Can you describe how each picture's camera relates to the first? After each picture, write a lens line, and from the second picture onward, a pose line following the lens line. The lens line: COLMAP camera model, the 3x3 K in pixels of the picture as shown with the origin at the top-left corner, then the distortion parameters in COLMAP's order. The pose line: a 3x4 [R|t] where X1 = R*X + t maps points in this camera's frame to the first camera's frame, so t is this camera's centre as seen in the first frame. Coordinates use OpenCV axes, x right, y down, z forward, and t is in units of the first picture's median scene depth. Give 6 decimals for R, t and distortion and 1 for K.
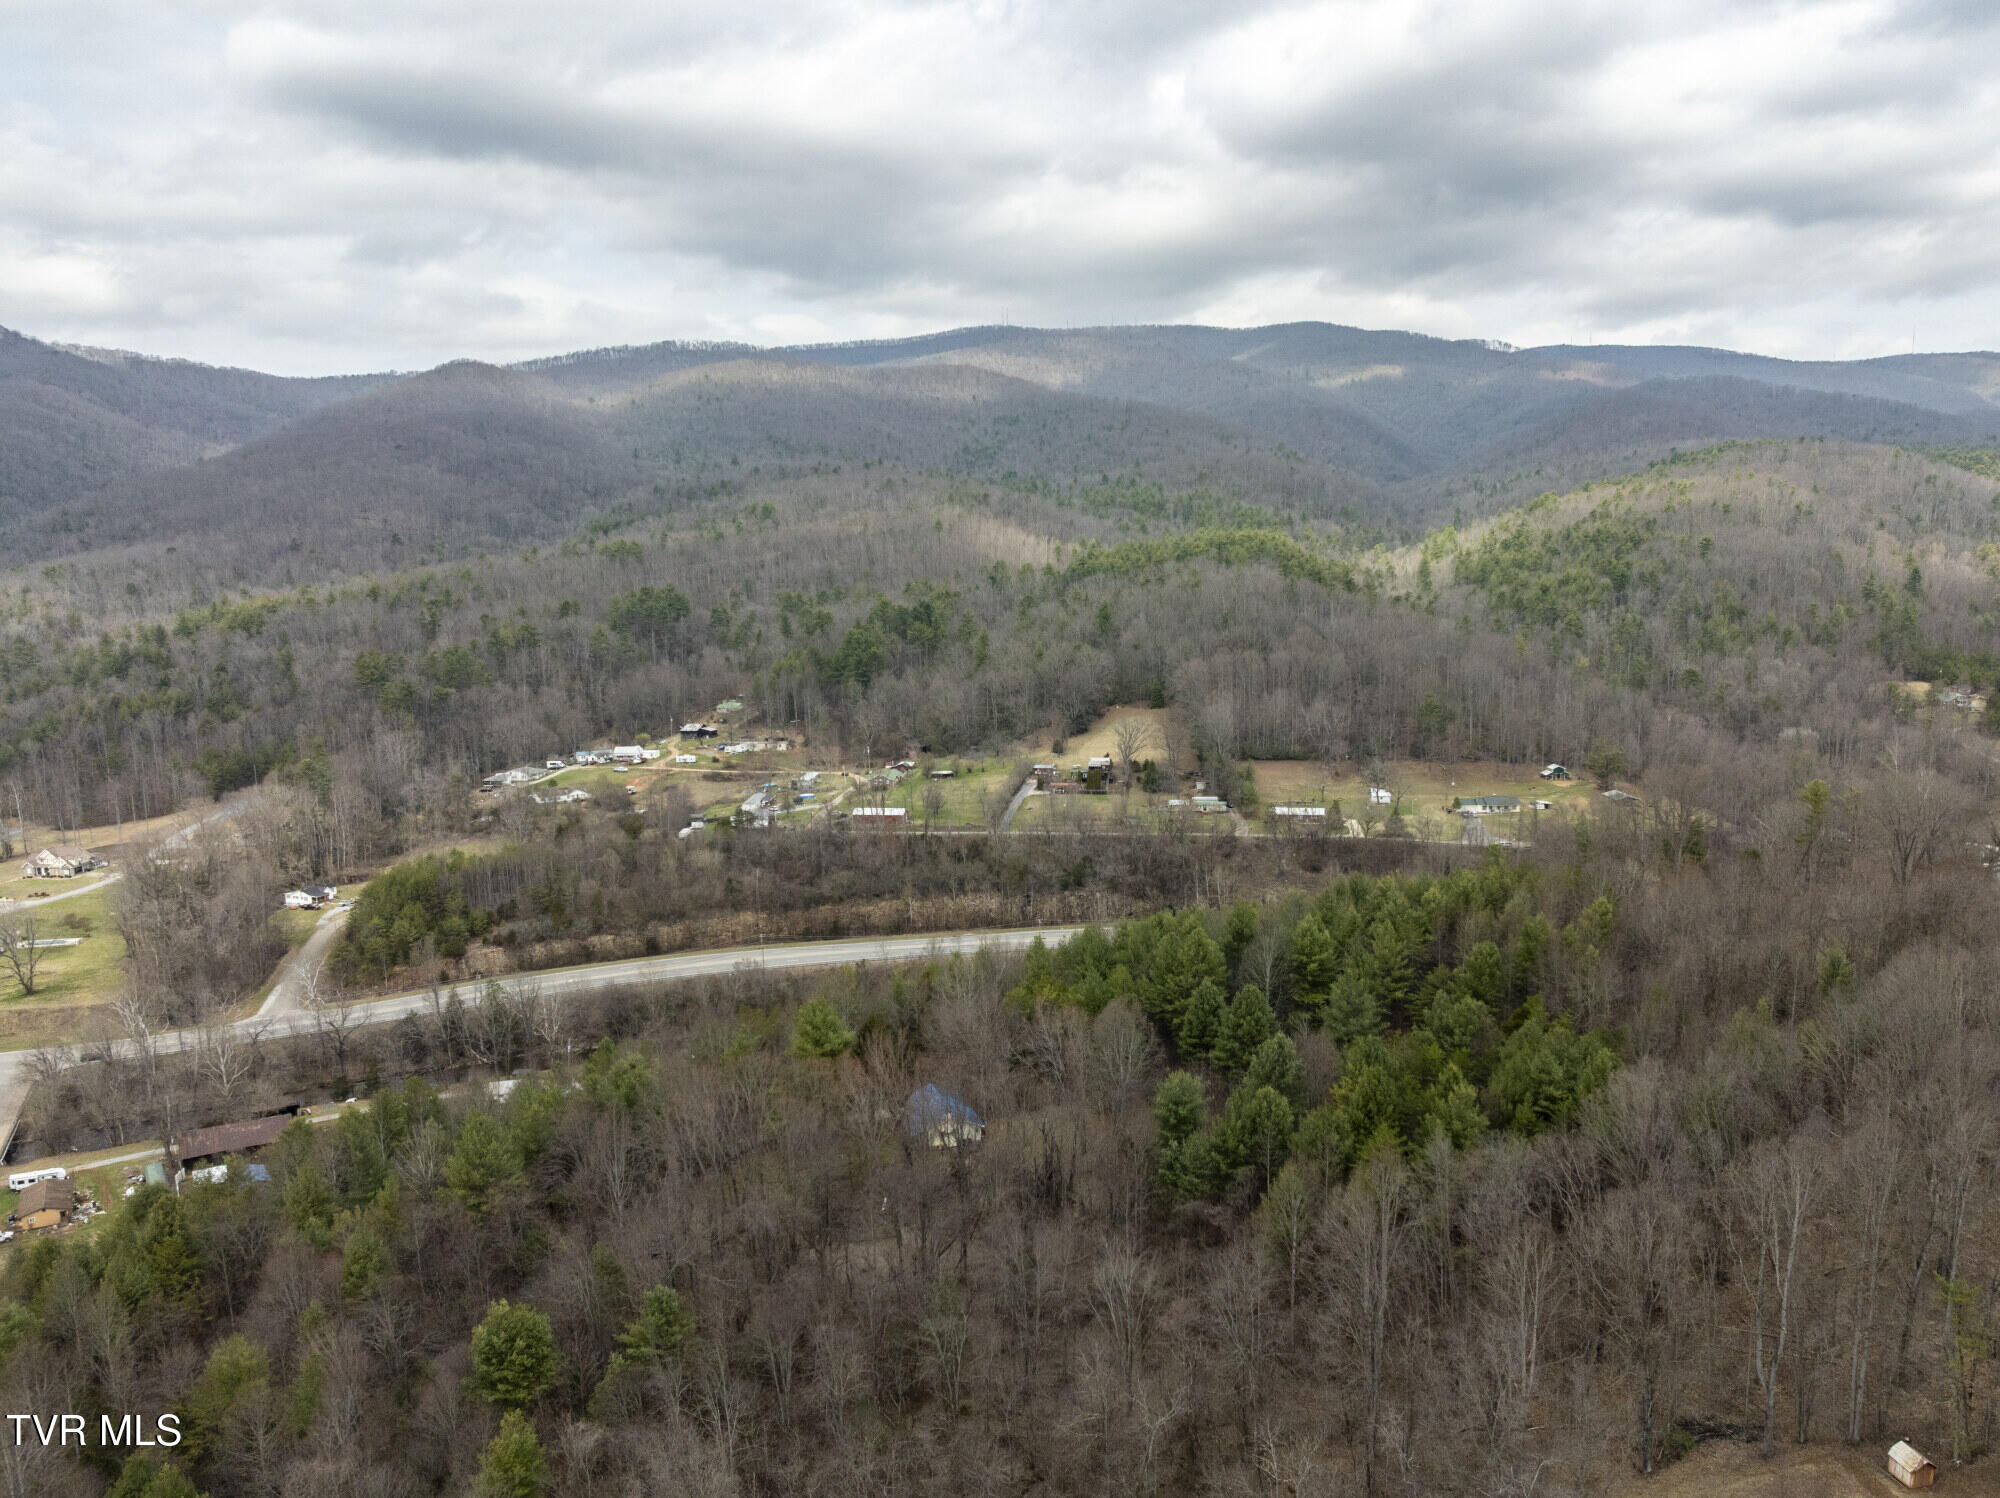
lens RADIAL K [[1575.6, 0, 1124.1], [0, 1575.6, 830.3], [0, 0, 1]] dist [-0.027480, -0.010440]
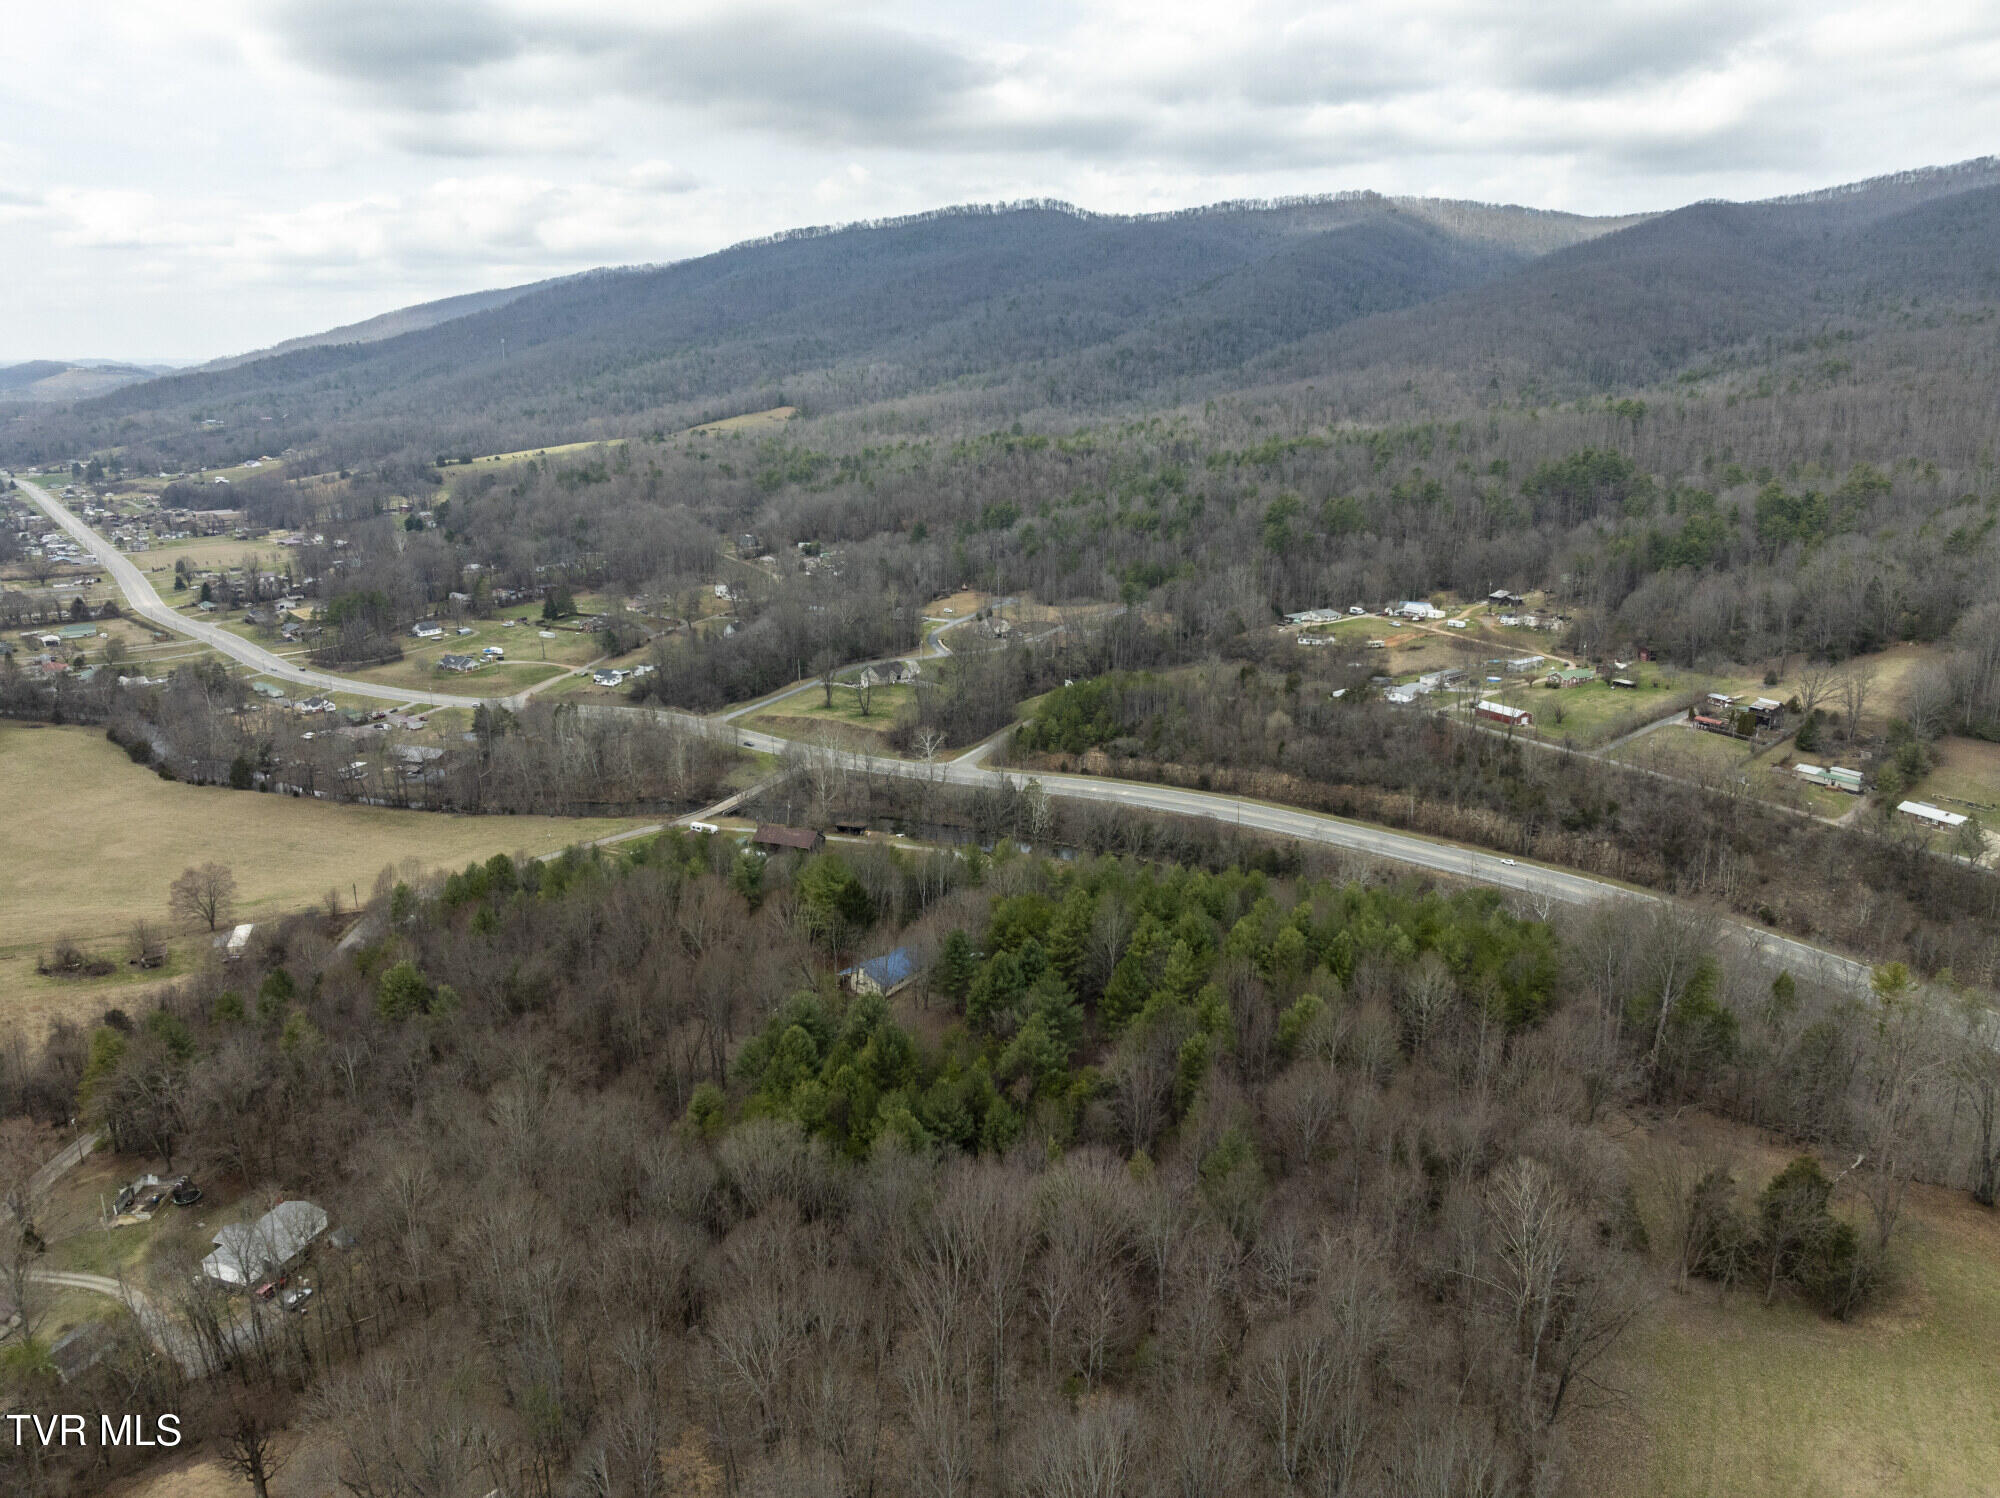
lens RADIAL K [[1413.5, 0, 1003.9], [0, 1413.5, 747.6], [0, 0, 1]] dist [-0.040782, 0.009491]
pose [[0.605939, 0.224924, -0.763051, 0.383785], [-0.152387, 0.974252, 0.166169, -0.097881], [0.780779, 0.015591, 0.624613, 0.181979]]
